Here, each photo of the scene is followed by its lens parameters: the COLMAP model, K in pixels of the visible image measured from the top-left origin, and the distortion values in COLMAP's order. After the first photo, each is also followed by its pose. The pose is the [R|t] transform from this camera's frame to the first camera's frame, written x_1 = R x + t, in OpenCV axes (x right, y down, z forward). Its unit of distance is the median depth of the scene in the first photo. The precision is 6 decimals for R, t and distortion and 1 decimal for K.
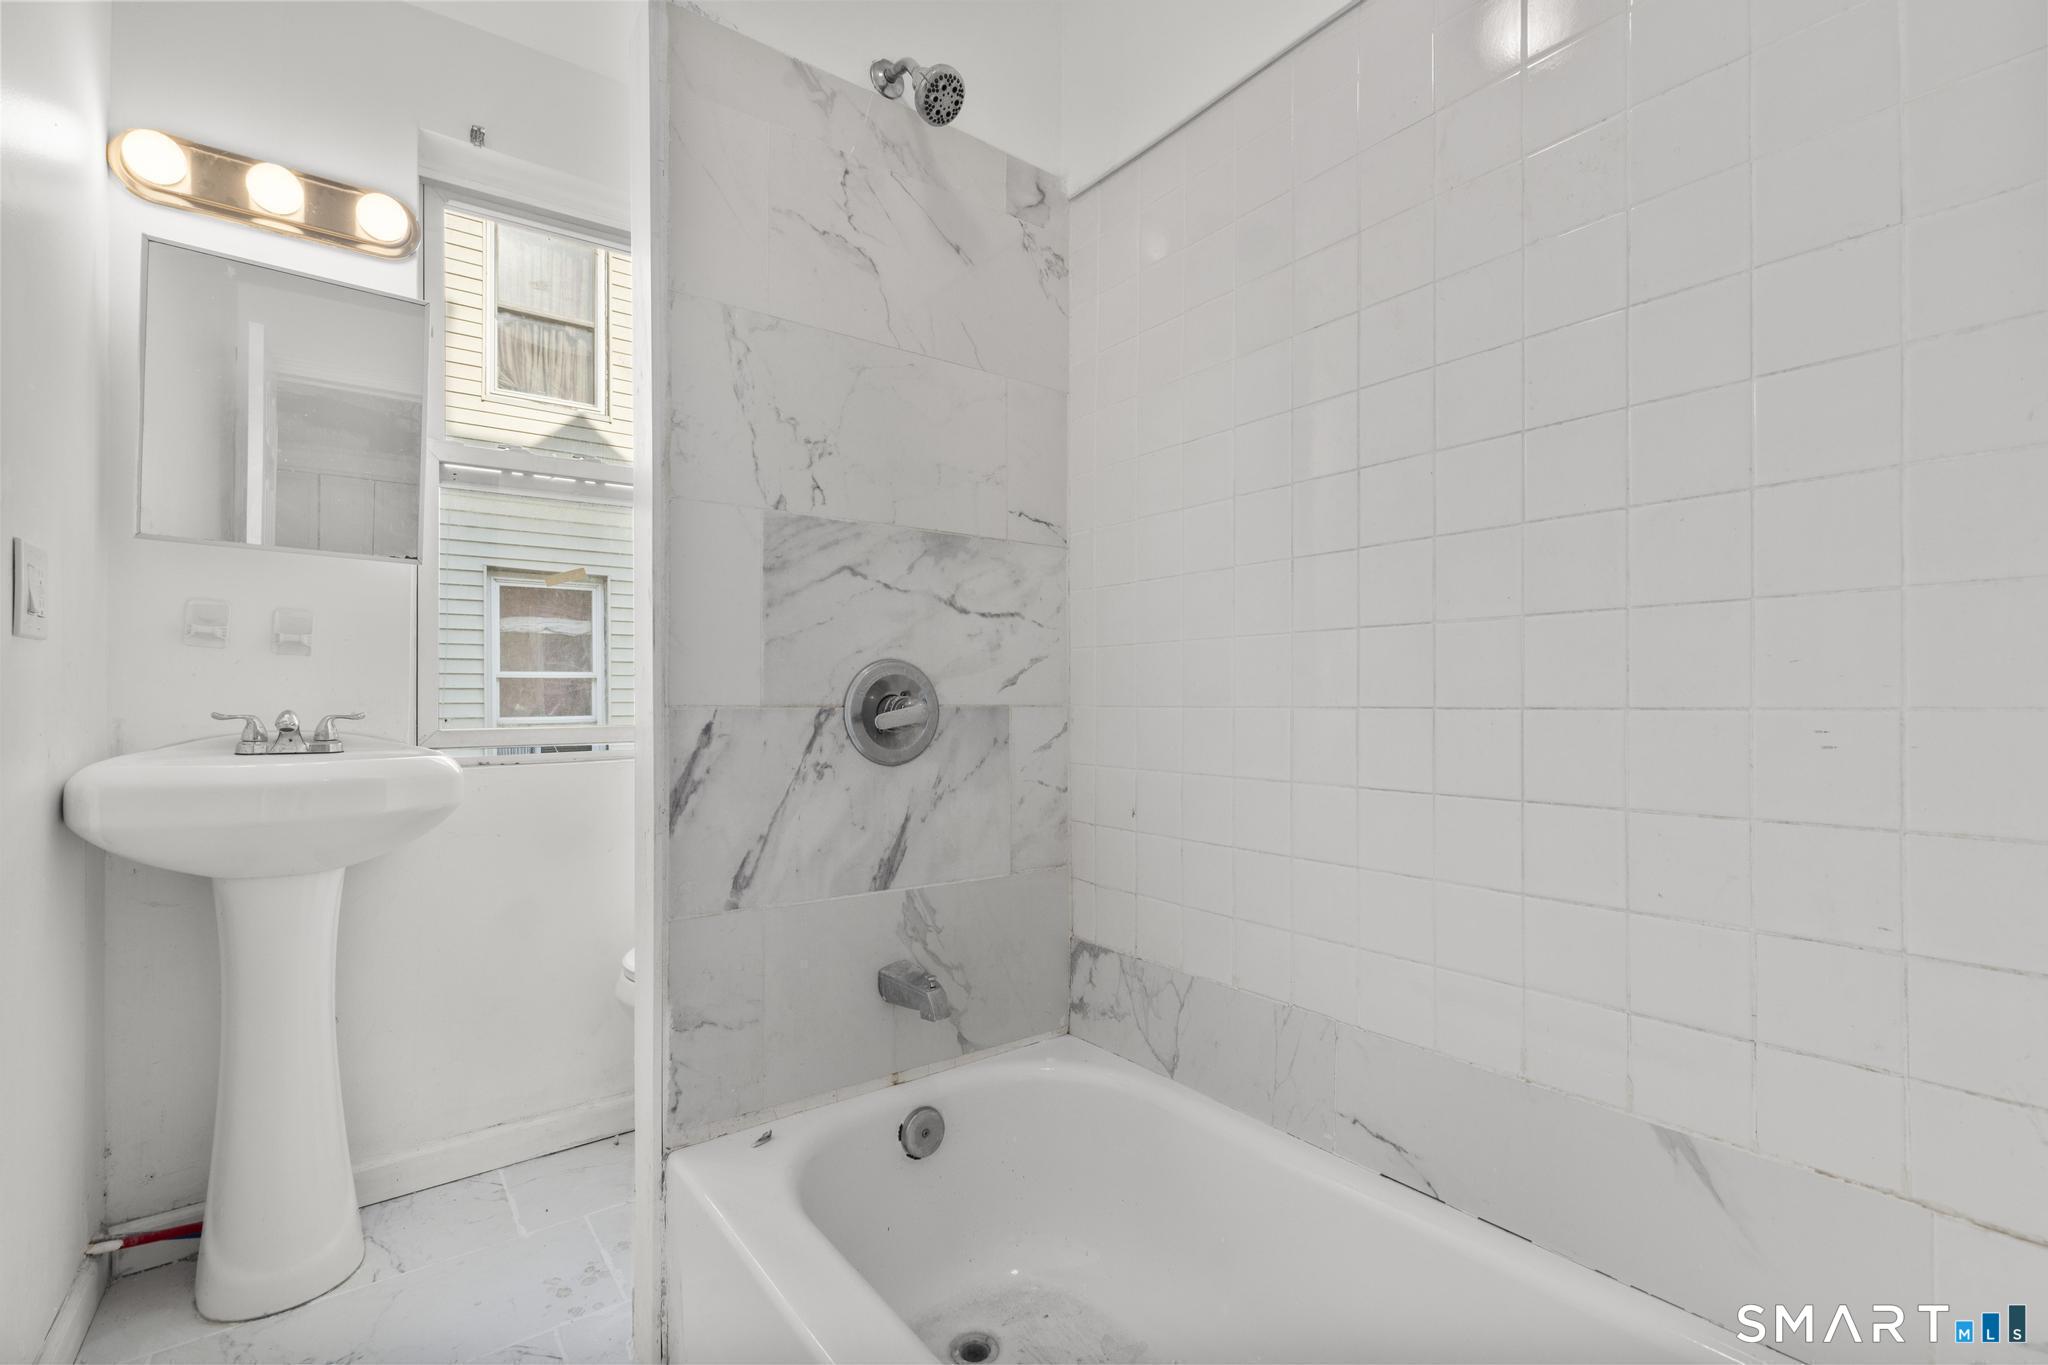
lens RADIAL K [[915.7, 0, 1036.4], [0, 915.7, 696.0], [0, 0, 1]] dist [-0.007251, 0.001967]
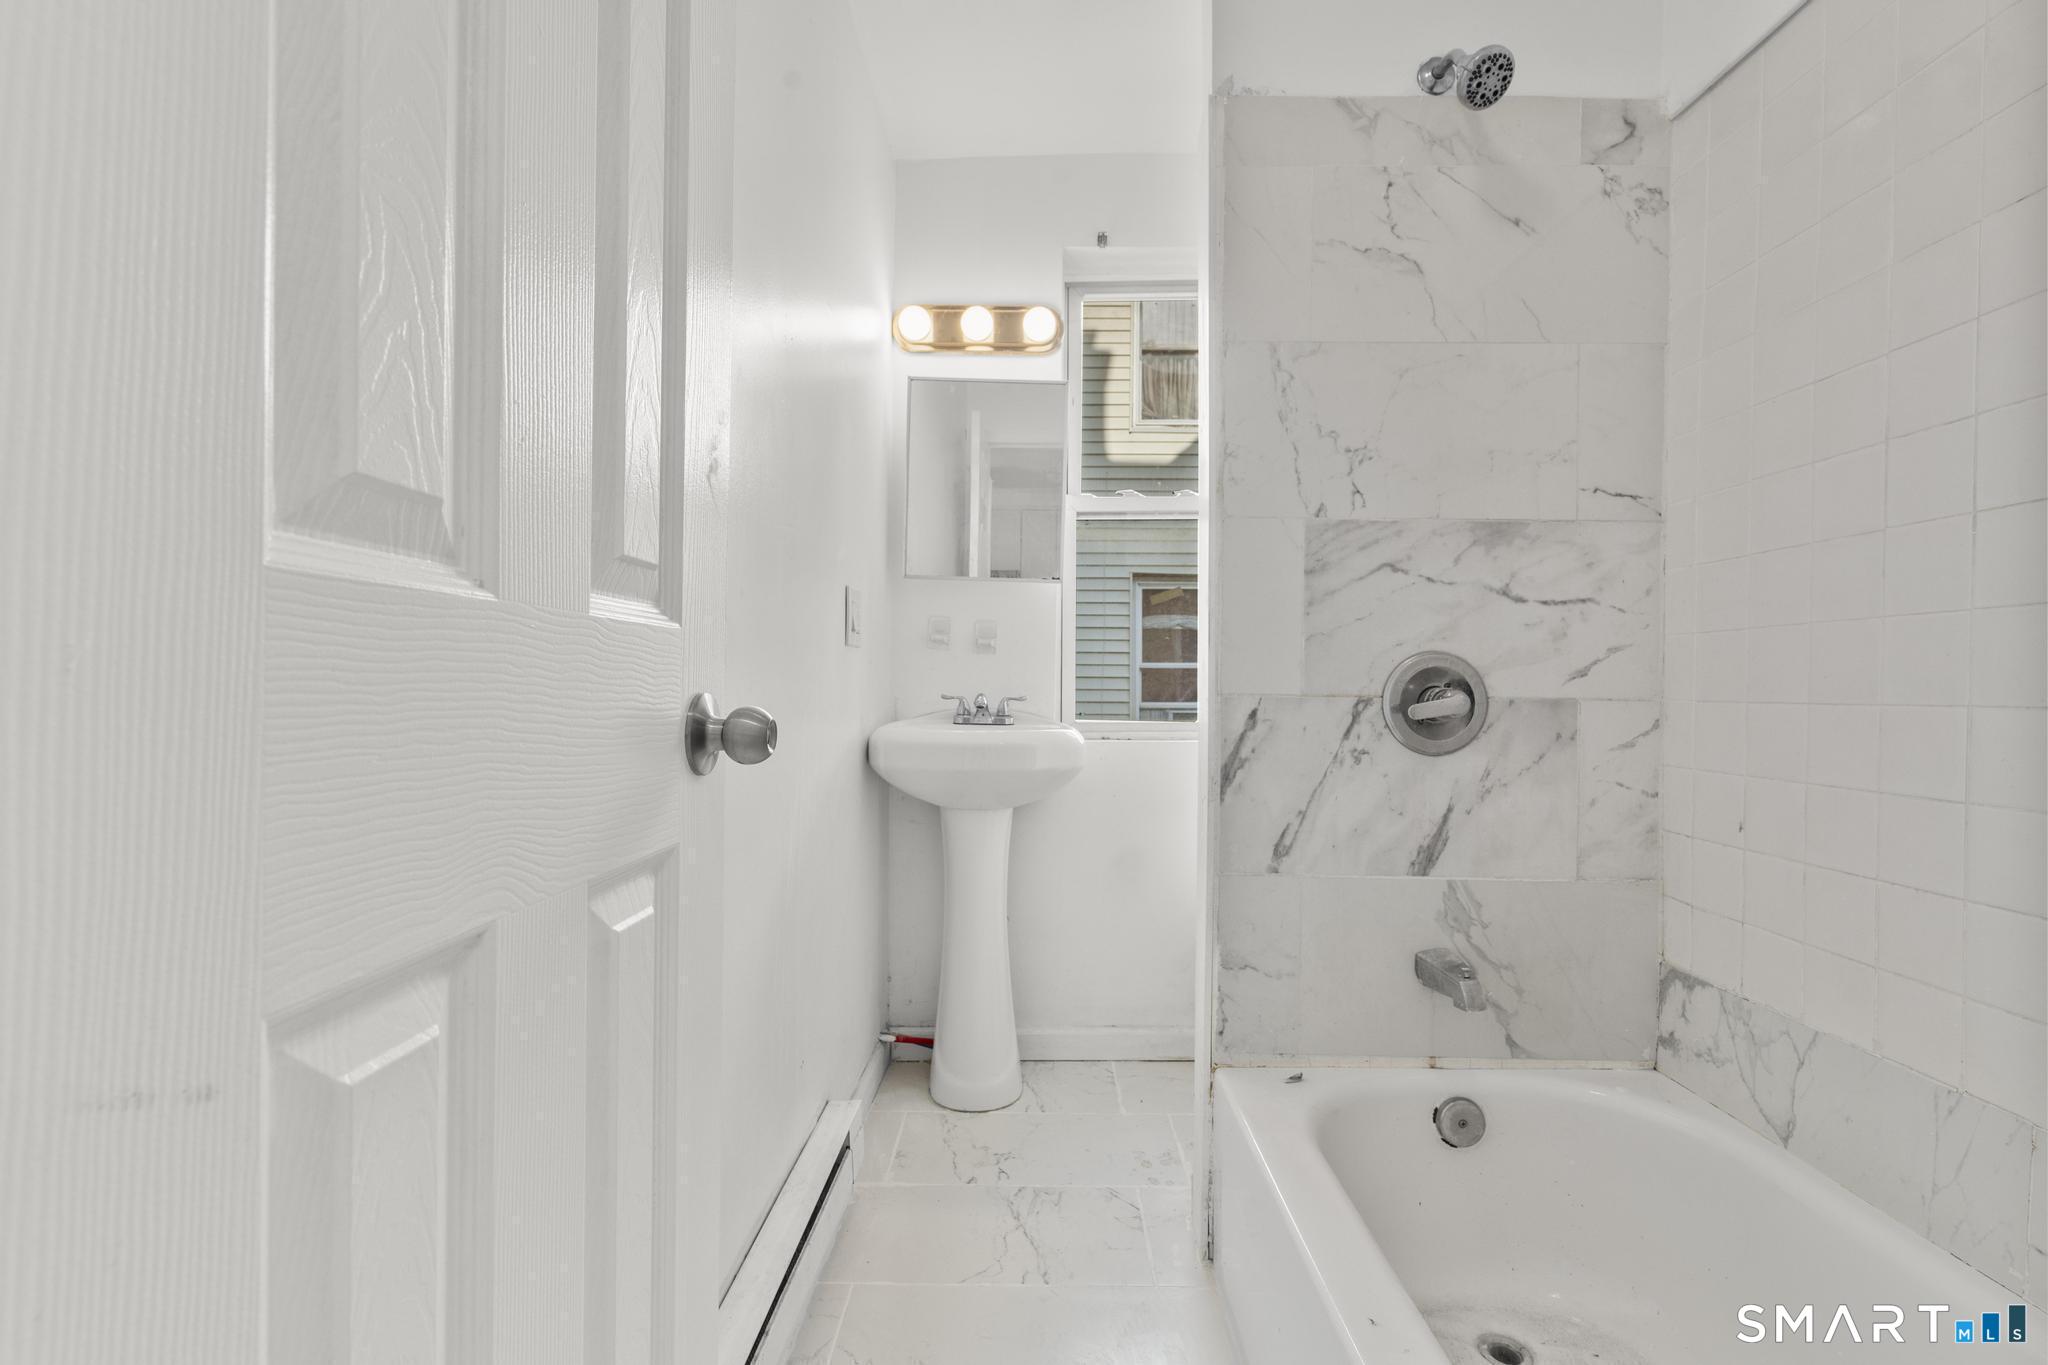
lens RADIAL K [[915.7, 0, 1042.8], [0, 915.7, 697.8], [0, 0, 1]] dist [-0.007251, 0.001967]
pose [[0.798246, 0.015828, -0.602124, 0.105384], [-0.007390, 0.999837, 0.016486, -0.001774], [0.602287, -0.008710, 0.798232, -0.071670]]
